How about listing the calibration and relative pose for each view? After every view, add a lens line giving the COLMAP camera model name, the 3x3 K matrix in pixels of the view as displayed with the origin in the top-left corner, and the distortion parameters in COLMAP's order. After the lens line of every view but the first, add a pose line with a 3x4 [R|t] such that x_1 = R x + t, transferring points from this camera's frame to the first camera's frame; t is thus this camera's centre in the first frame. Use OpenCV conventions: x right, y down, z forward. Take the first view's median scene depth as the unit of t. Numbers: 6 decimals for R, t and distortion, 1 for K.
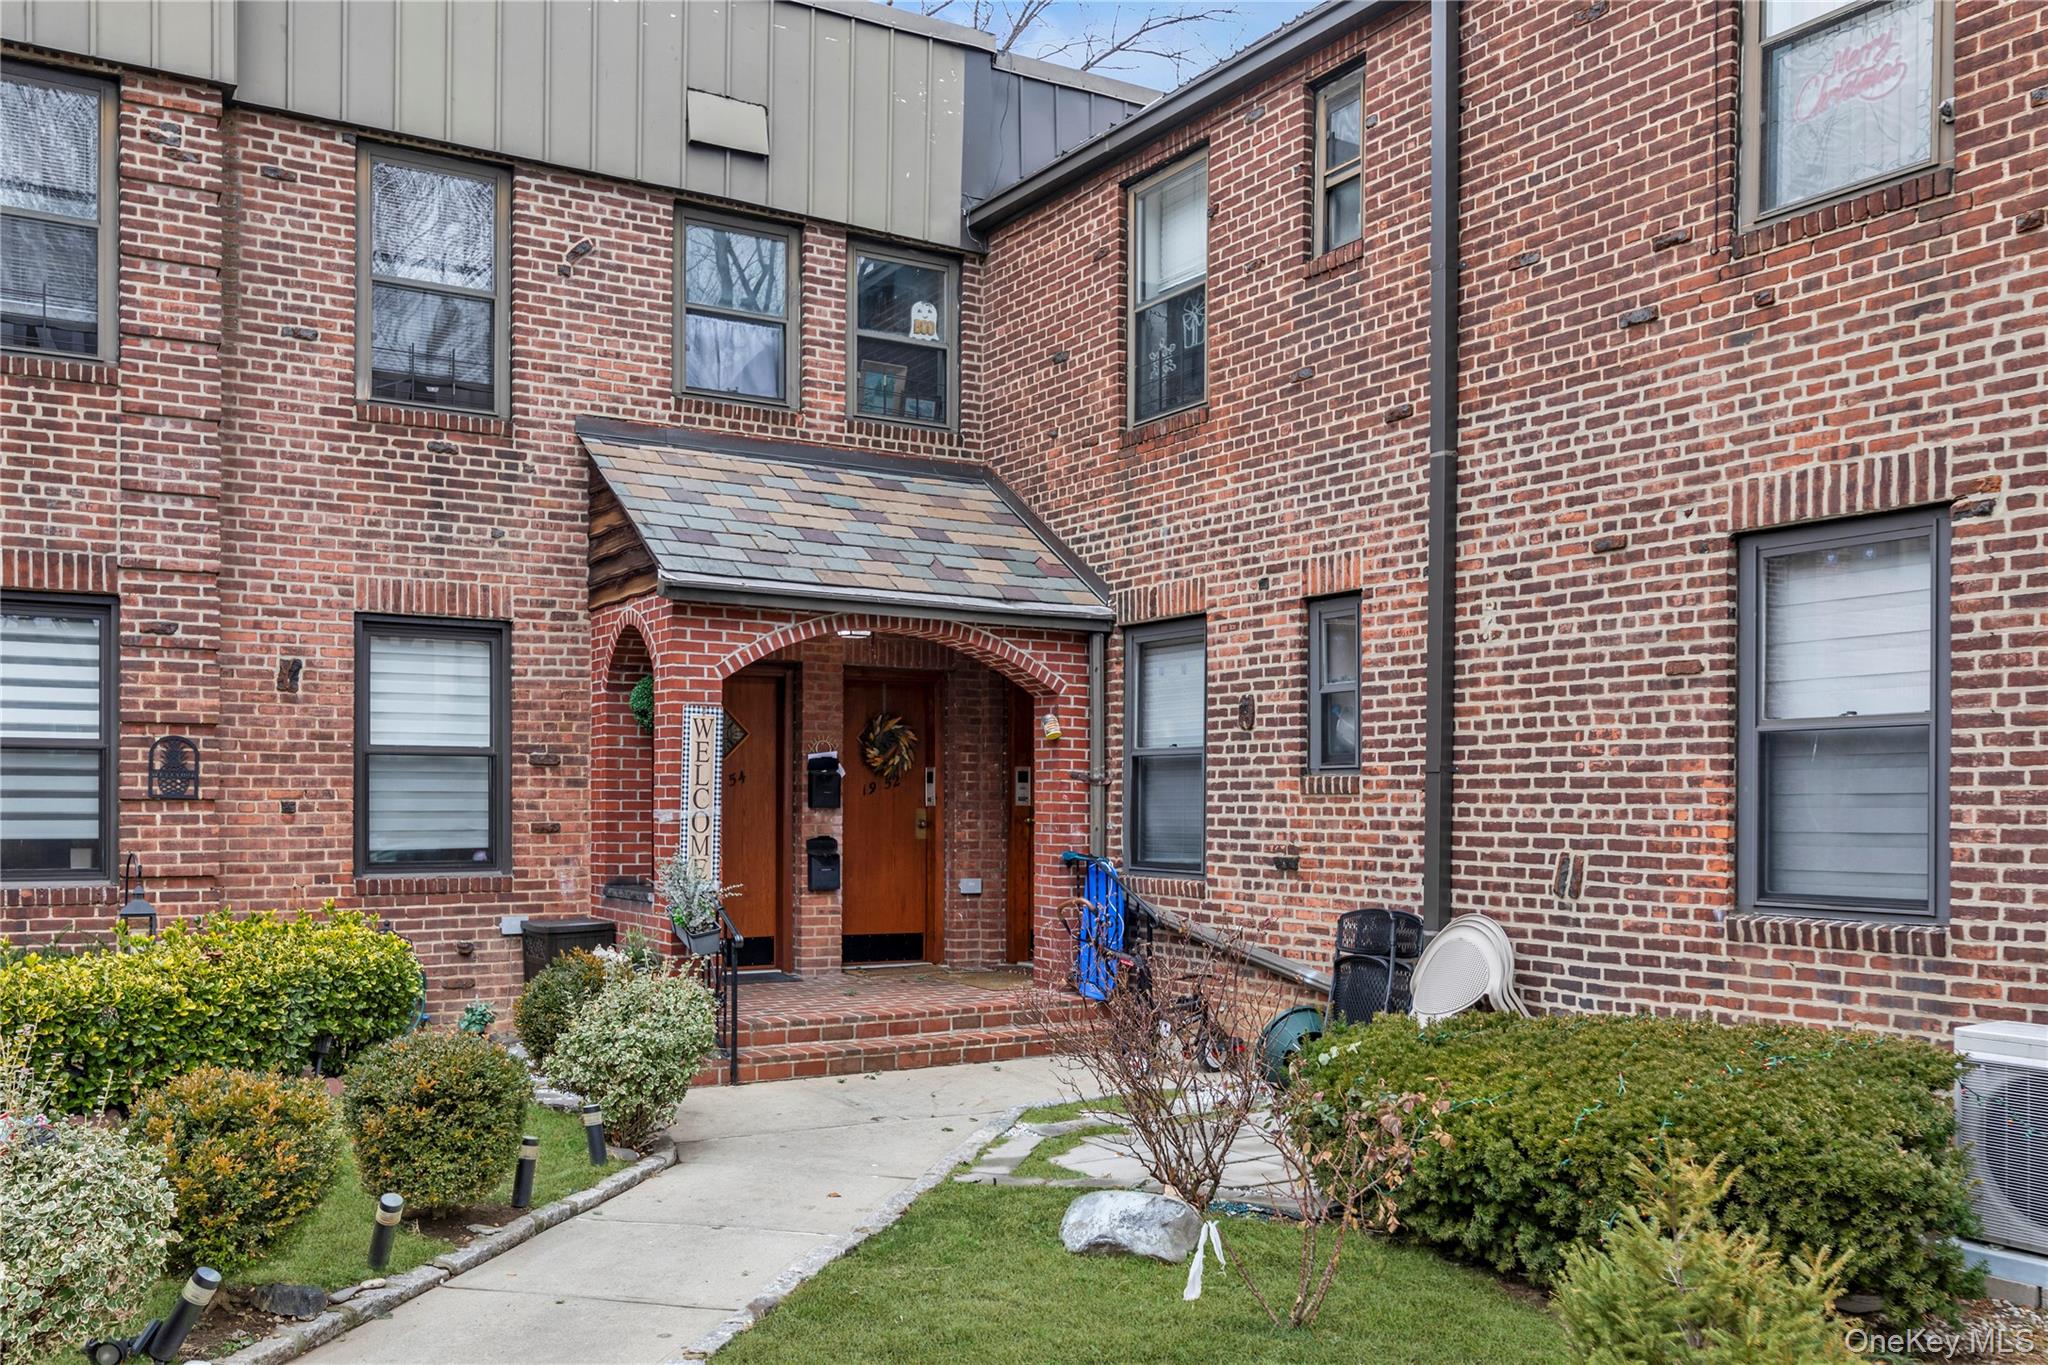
lens RADIAL K [[1730.4, 0, 1023.0], [0, 1730.4, 806.4], [0, 0, 1]] dist [0.001066, -0.006166]
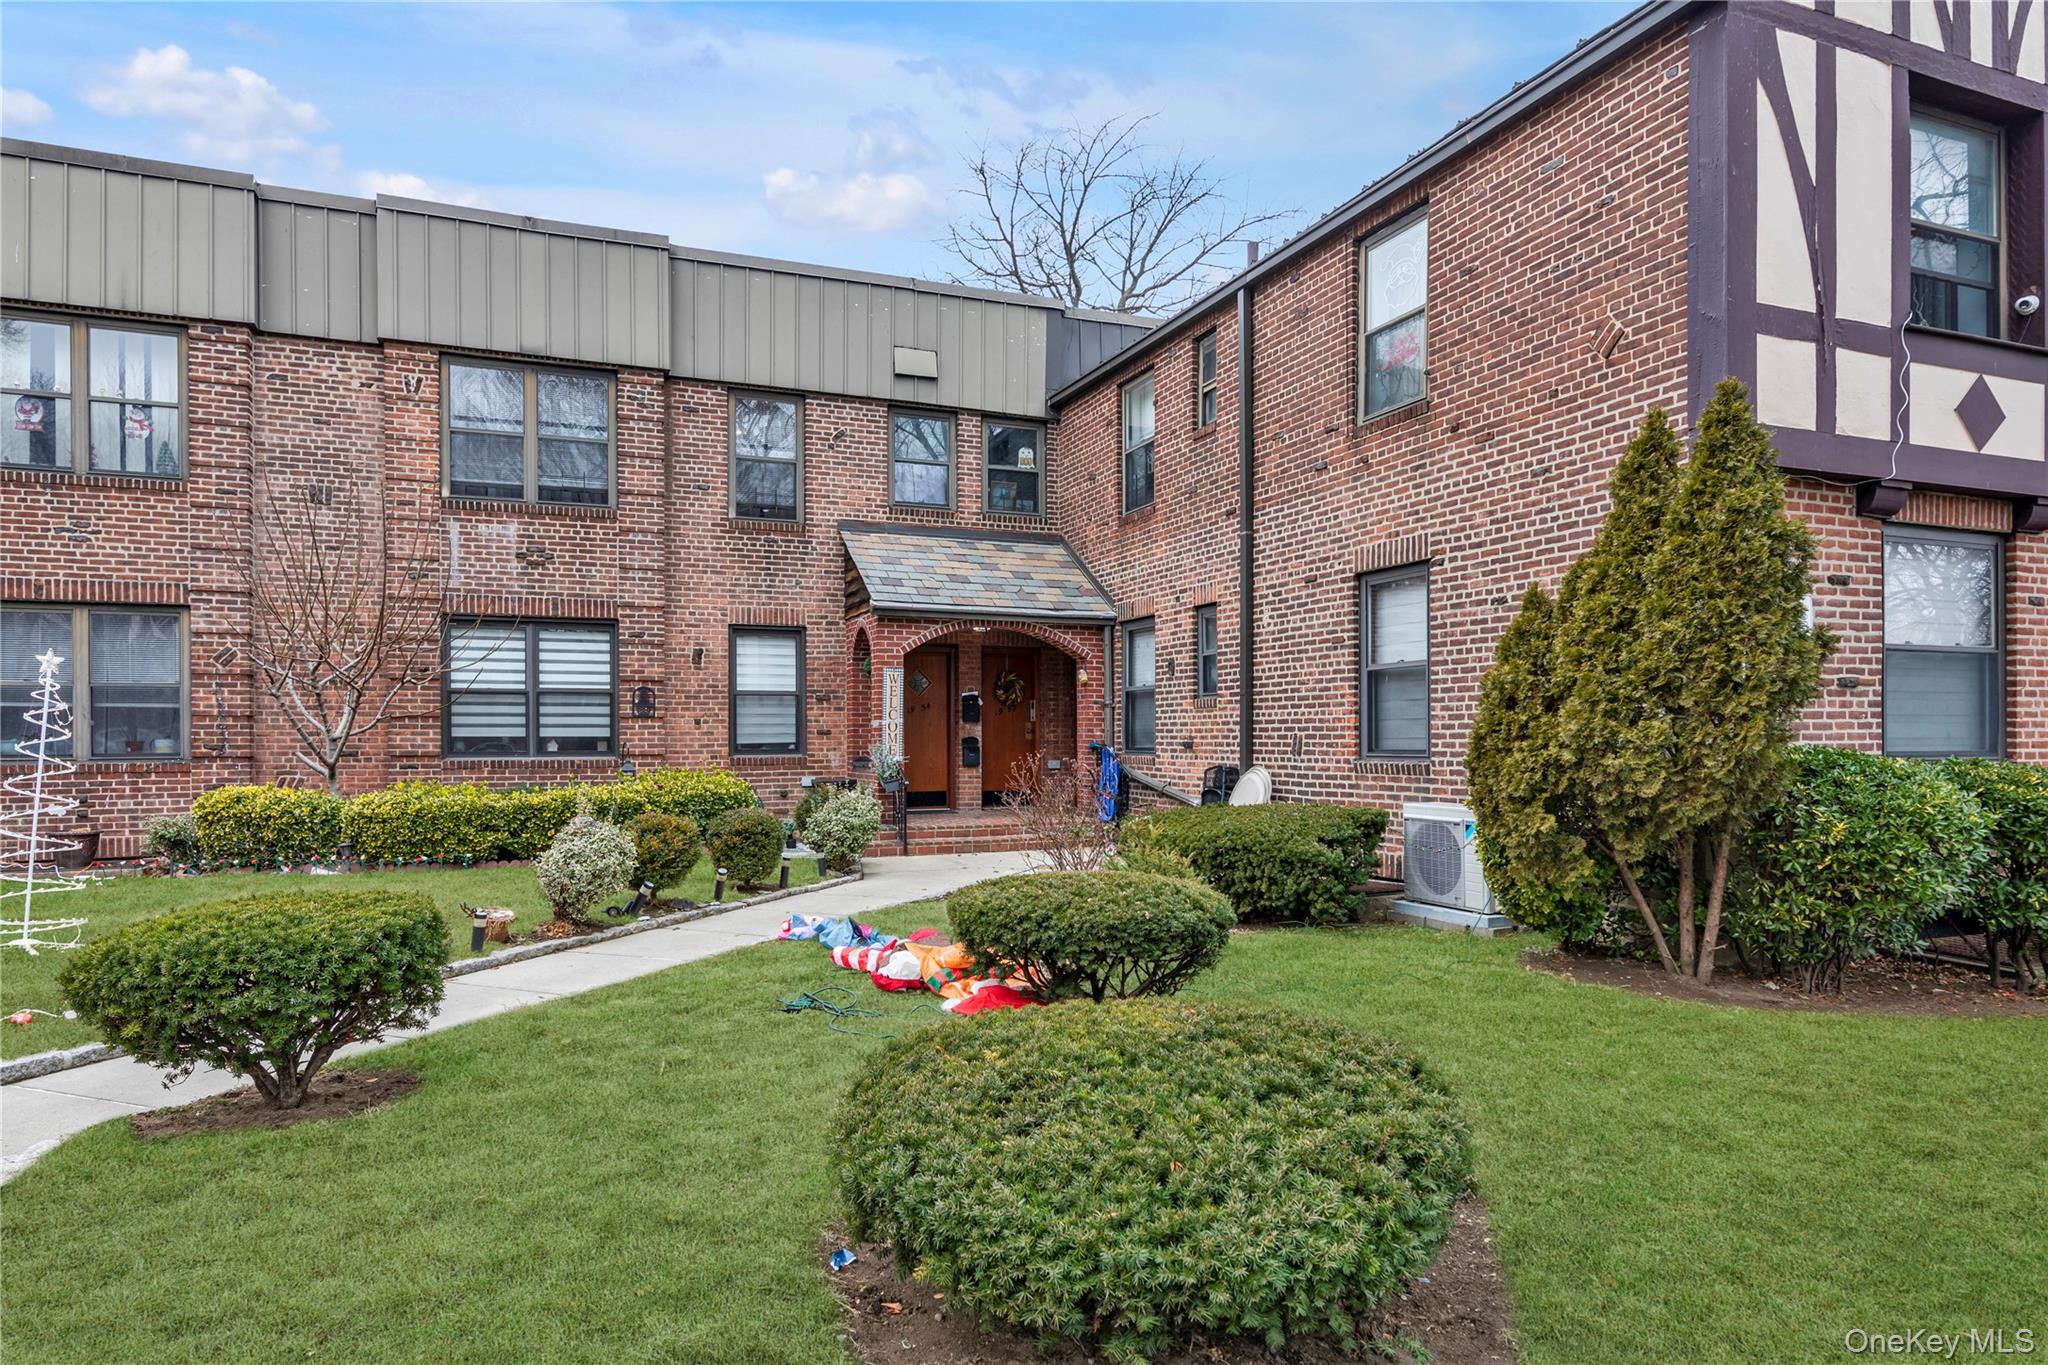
lens RADIAL K [[1206.6, 0, 1023.8], [0, 1206.6, 736.7], [0, 0, 1]] dist [-0.000875, 0.000050]
pose [[0.986997, -0.007636, -0.160560, 0.187094], [0.007136, 0.999968, -0.003691, 0.027432], [0.160583, 0.002497, 0.987019, -0.347222]]
